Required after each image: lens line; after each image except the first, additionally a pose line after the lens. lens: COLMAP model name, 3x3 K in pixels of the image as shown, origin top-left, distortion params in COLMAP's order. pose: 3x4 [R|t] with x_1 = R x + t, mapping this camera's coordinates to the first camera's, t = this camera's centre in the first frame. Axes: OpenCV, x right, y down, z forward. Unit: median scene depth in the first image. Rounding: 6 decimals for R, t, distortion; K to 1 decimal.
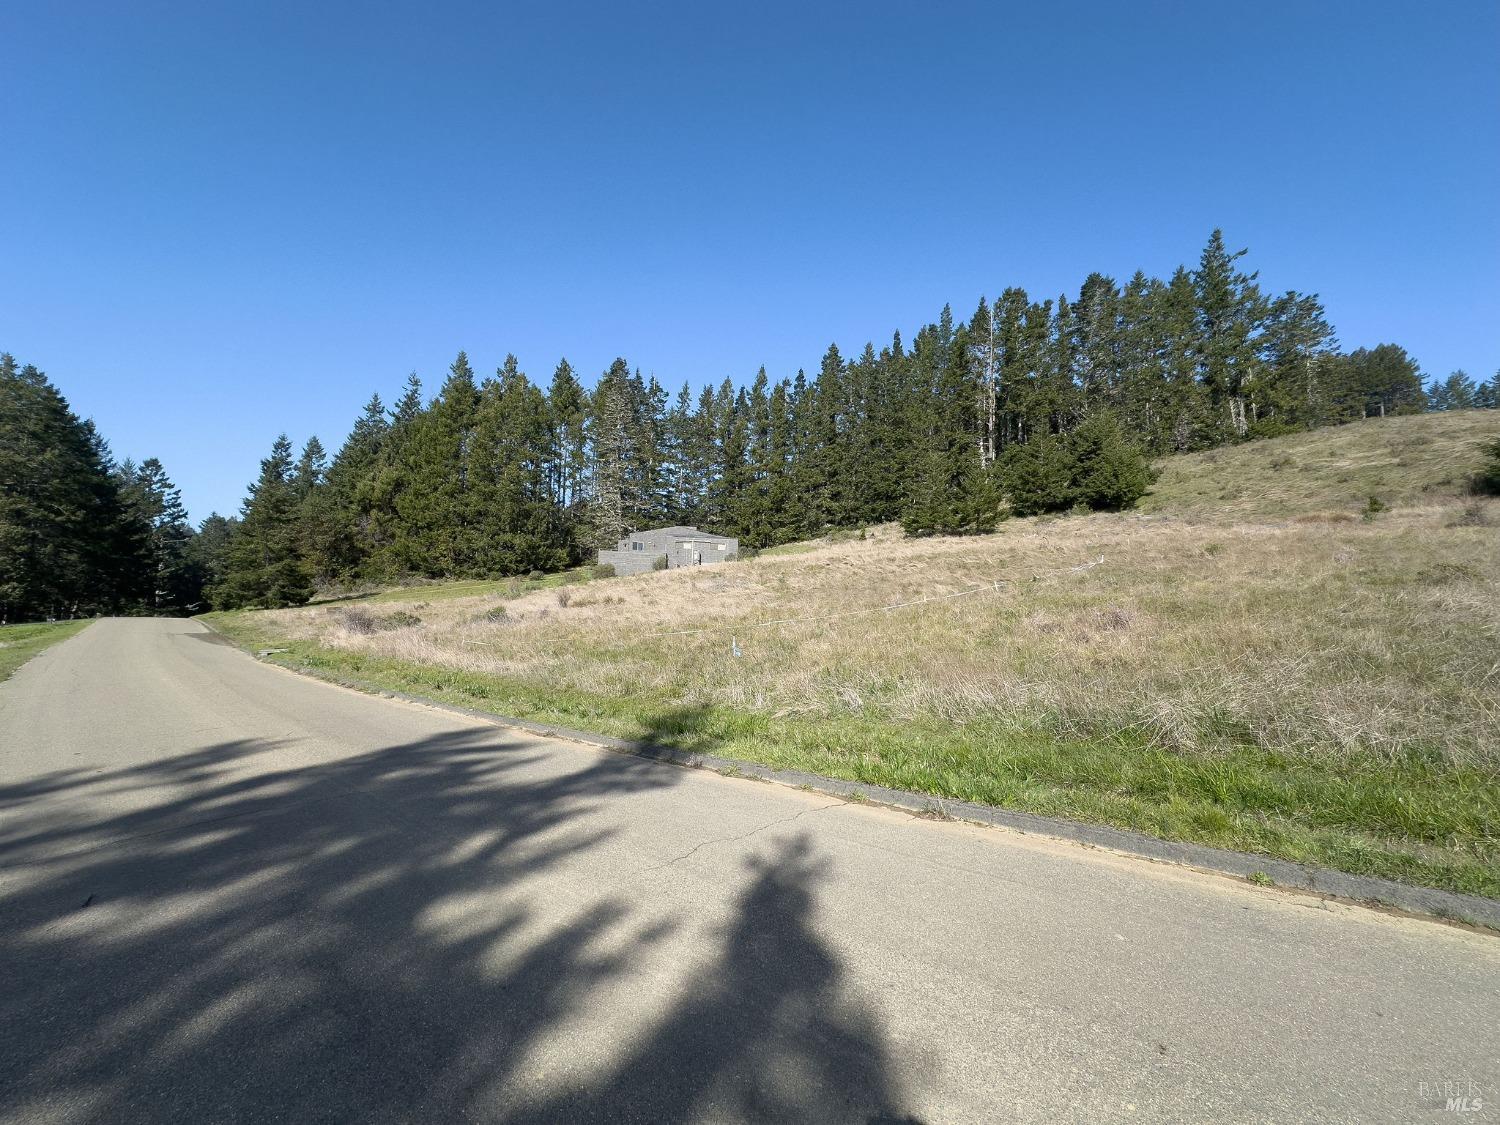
lens RADIAL K [[611.1, 0, 750.0], [0, 611.1, 562.5], [0, 0, 1]] dist [-0.005018, 0.002529]
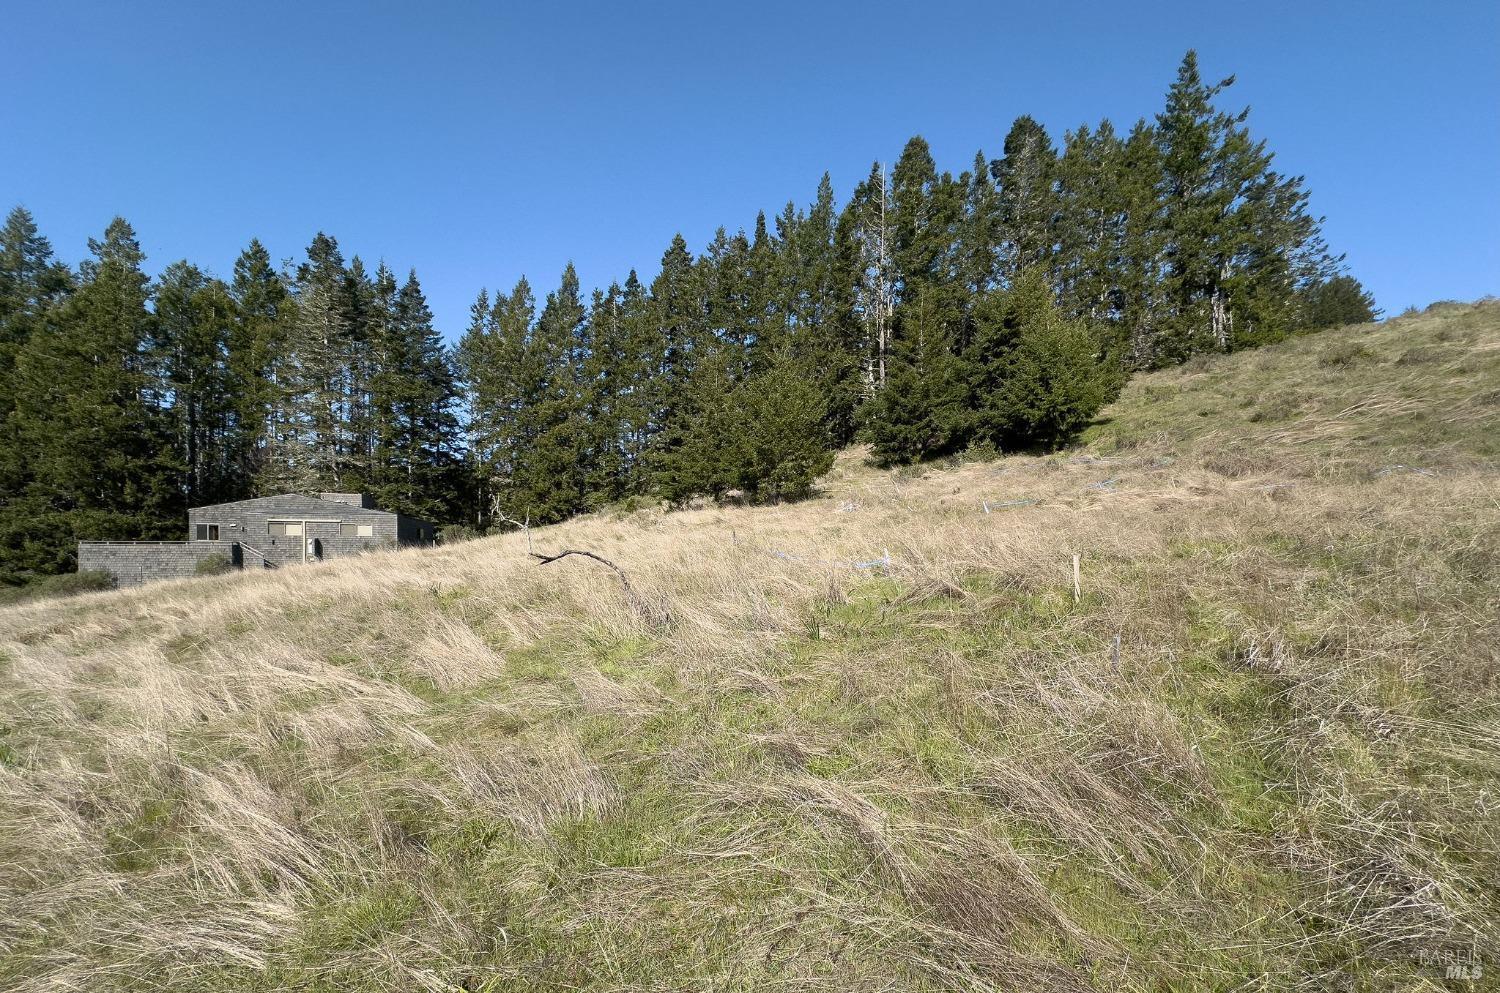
lens RADIAL K [[619.5, 0, 751.6], [0, 619.5, 564.1], [0, 0, 1]] dist [-0.007880, -0.000375]
pose [[0.995945, -0.023655, 0.086793, 0.194142], [0.018281, 0.997896, 0.062200, -0.017512], [-0.088082, -0.060362, 0.994283, 0.315556]]
